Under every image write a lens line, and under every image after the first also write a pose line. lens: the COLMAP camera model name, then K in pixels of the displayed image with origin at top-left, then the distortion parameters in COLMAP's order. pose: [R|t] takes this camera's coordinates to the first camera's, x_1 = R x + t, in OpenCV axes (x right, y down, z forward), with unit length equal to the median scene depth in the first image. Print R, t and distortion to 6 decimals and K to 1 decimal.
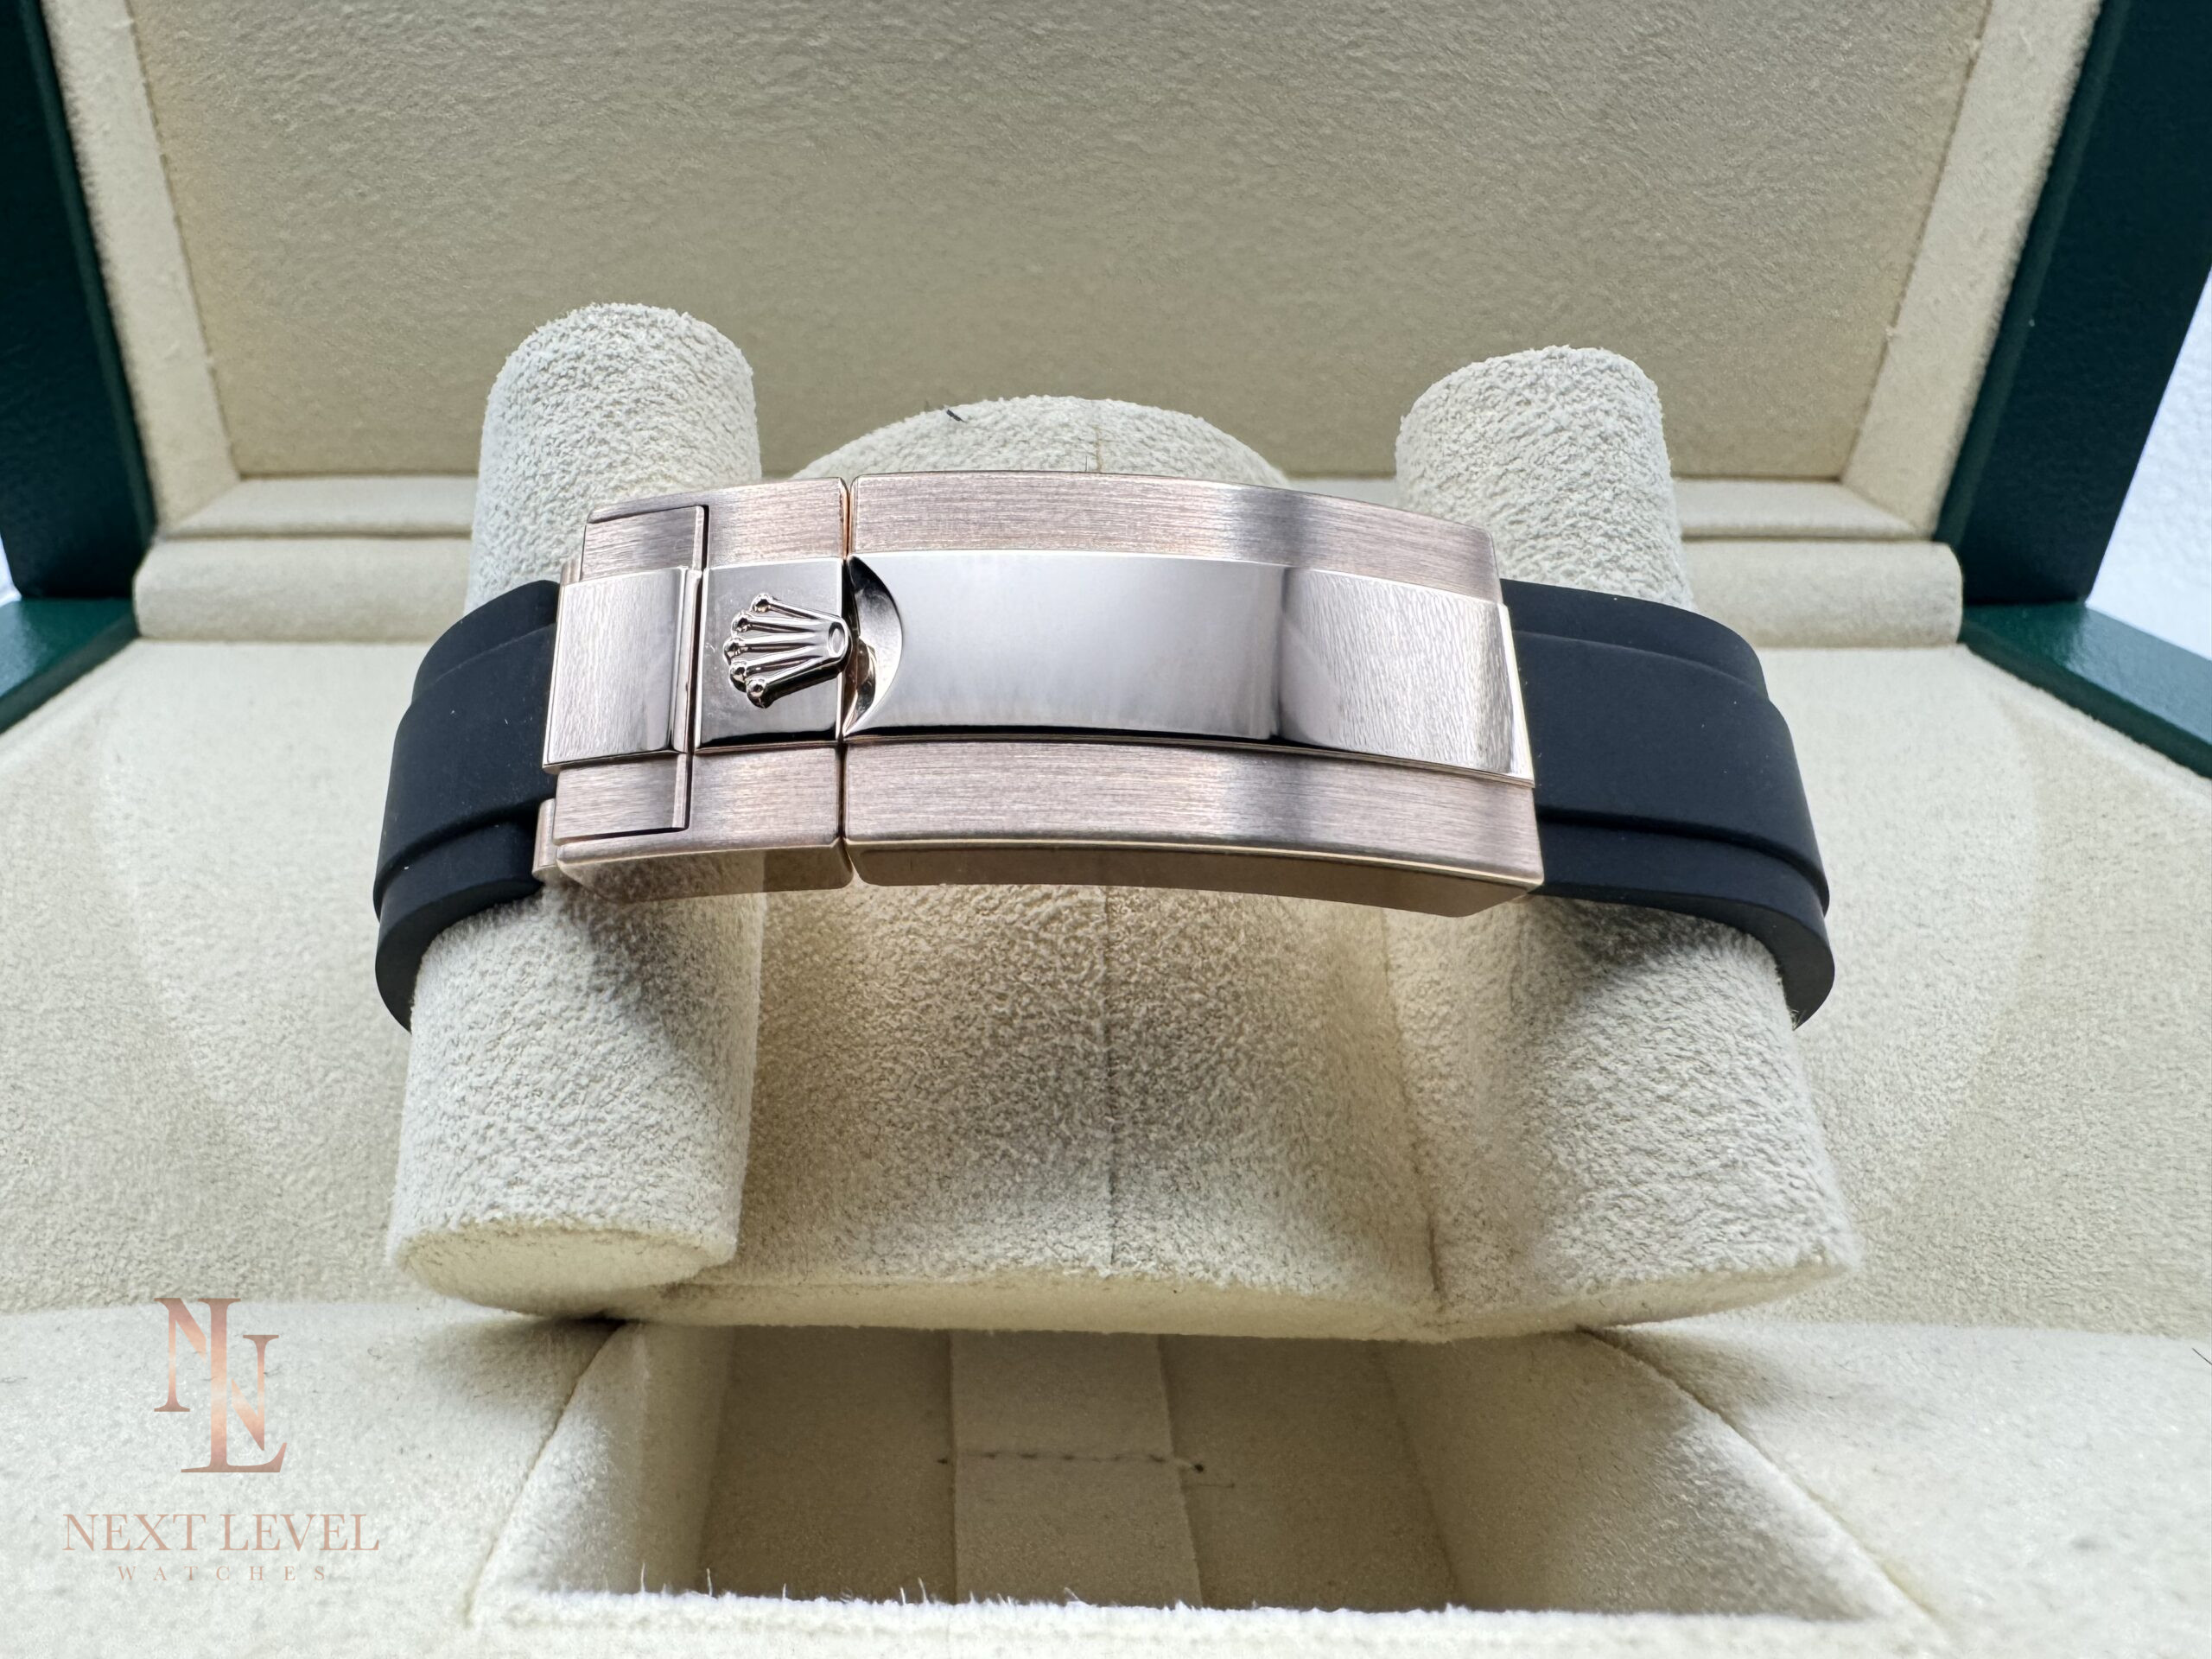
lens RADIAL K [[1578.0, 0, 882.8], [0, 1578.0, 831.8], [0, 0, 1]] dist [-0.004411, -0.001499]
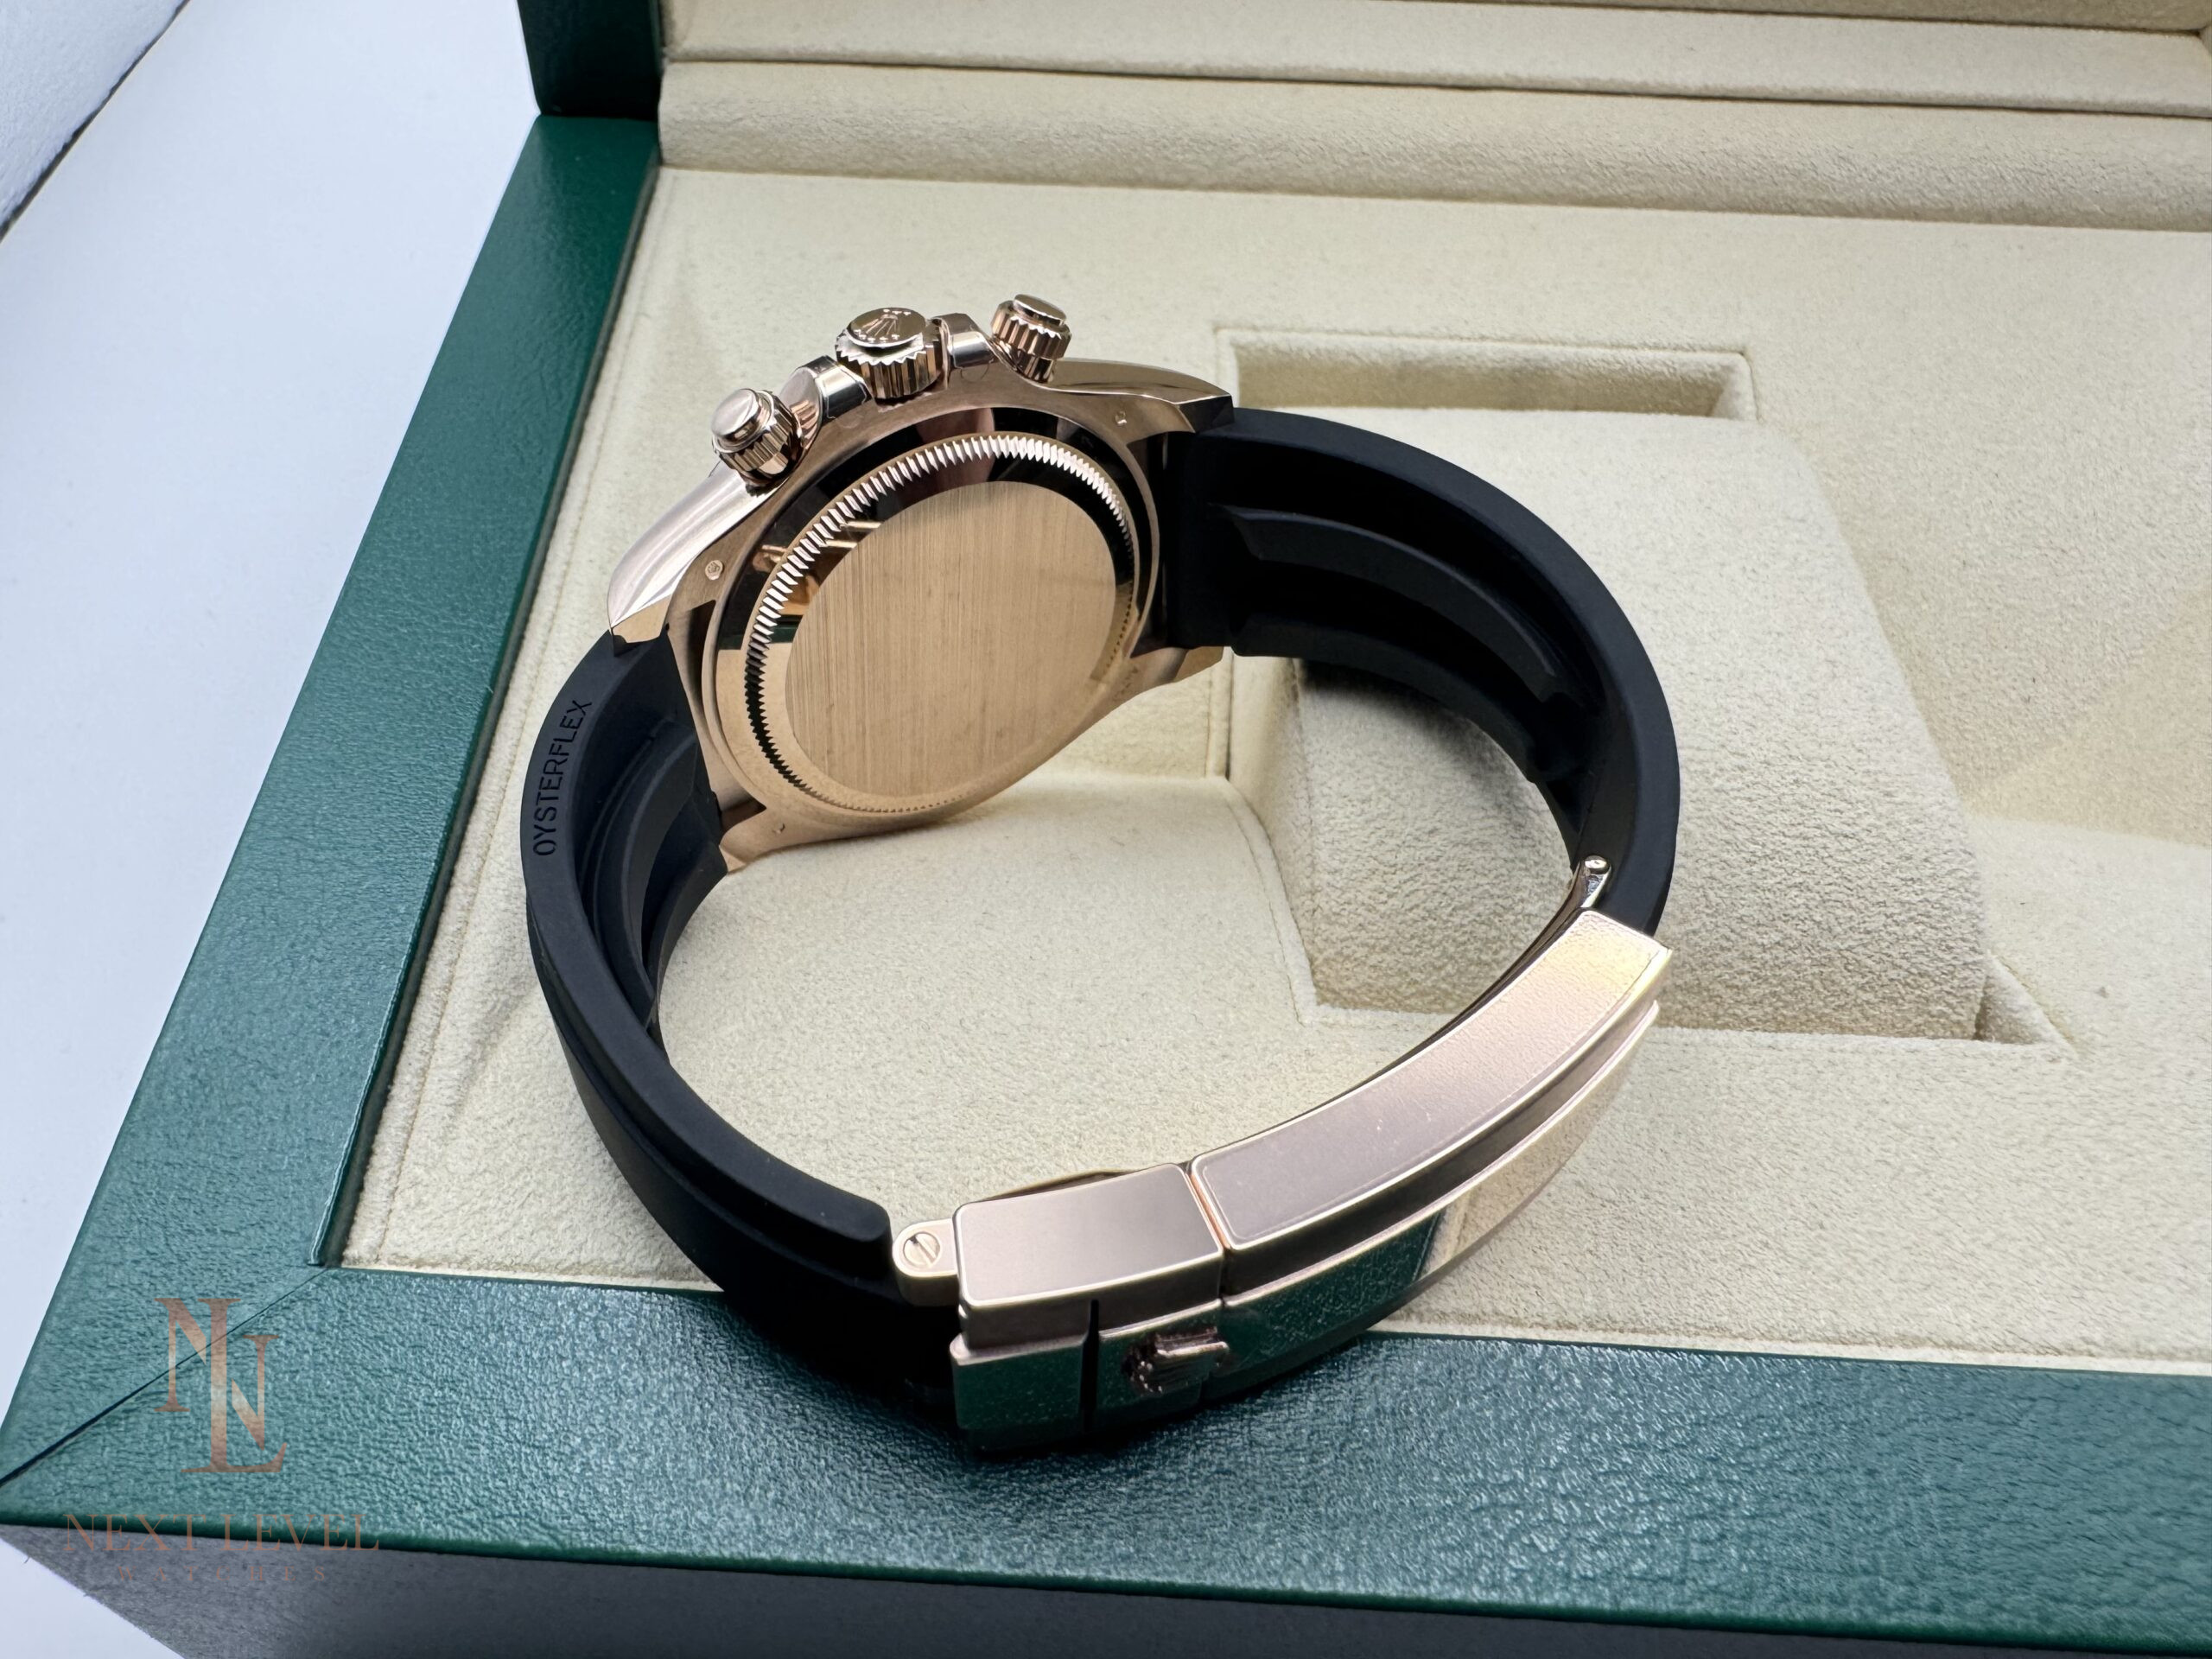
lens RADIAL K [[1578.0, 0, 906.7], [0, 1578.0, 817.0], [0, 0, 1]] dist [-0.004411, -0.001499]
pose [[0.999552, 0.029935, 0.000192, -0.344509], [-0.026982, 0.898111, 0.438940, -0.250232], [0.012967, -0.438749, 0.898516, -0.279065]]
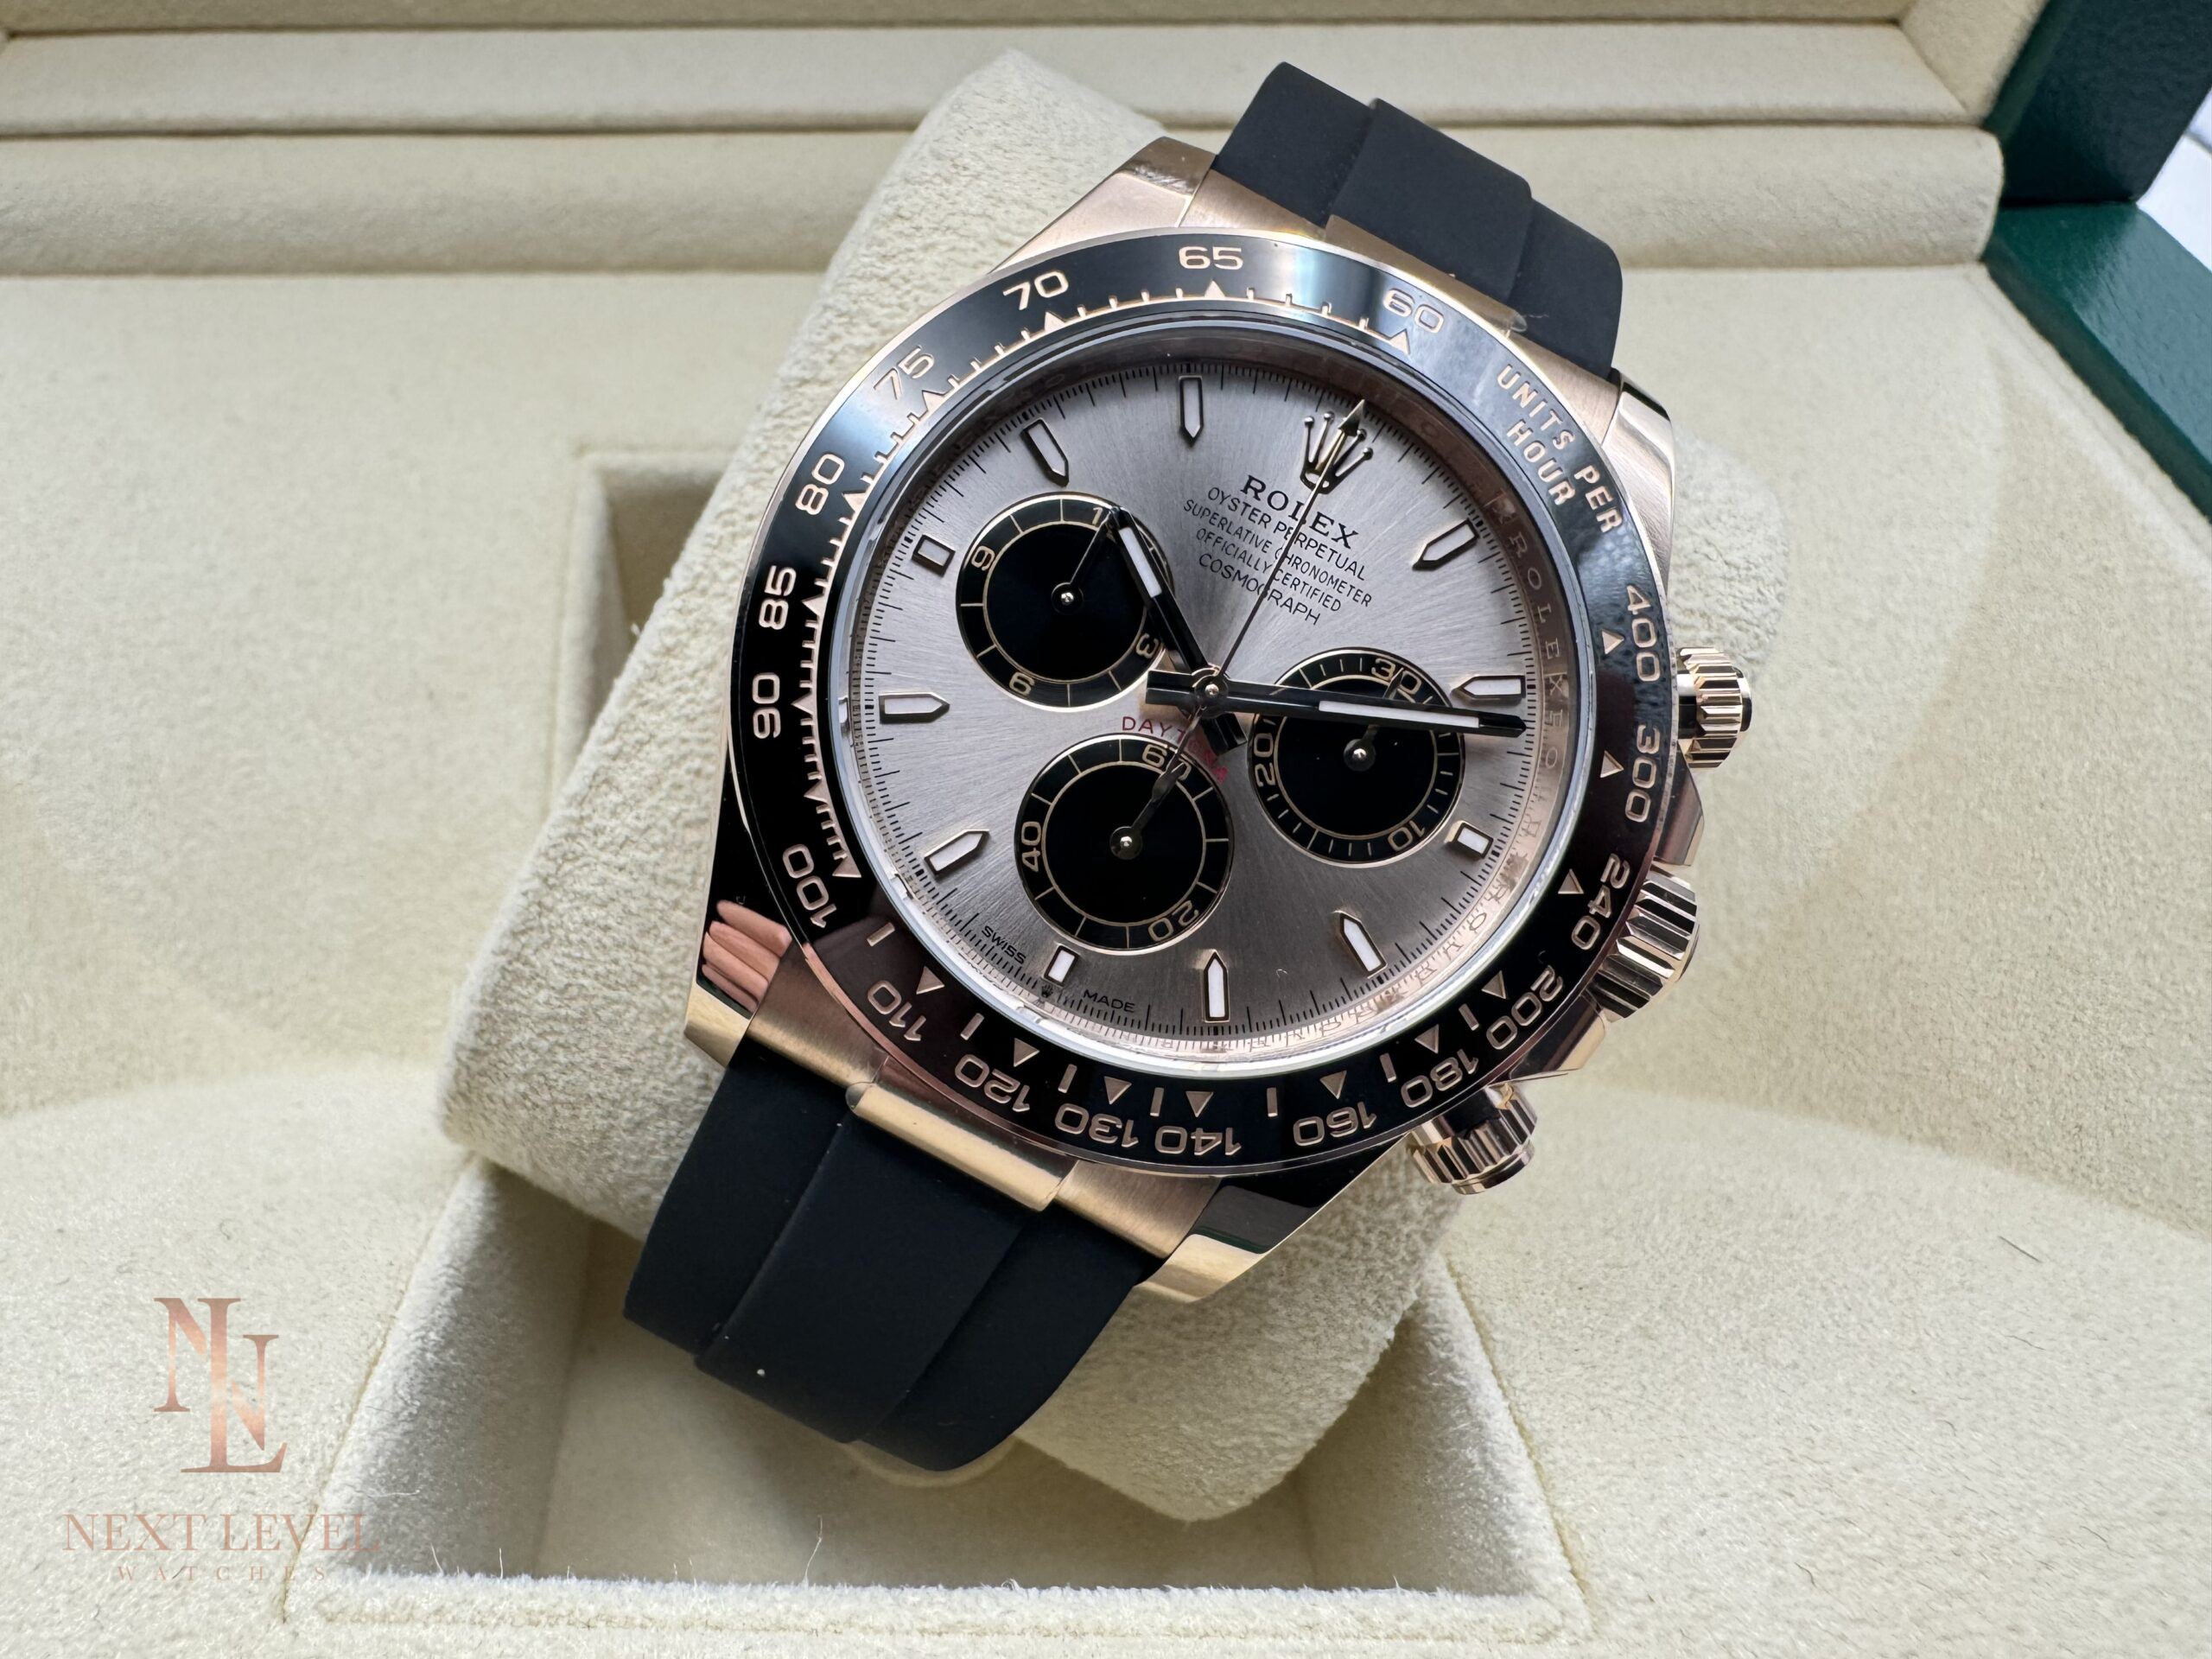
lens RADIAL K [[1578.0, 0, 887.2], [0, 1578.0, 818.0], [0, 0, 1]] dist [-0.004411, -0.001499]
pose [[0.999921, -0.012310, -0.002517, 0.082604], [0.012340, 0.924405, 0.381212, -0.207502], [-0.002366, -0.381213, 0.924484, 0.079916]]
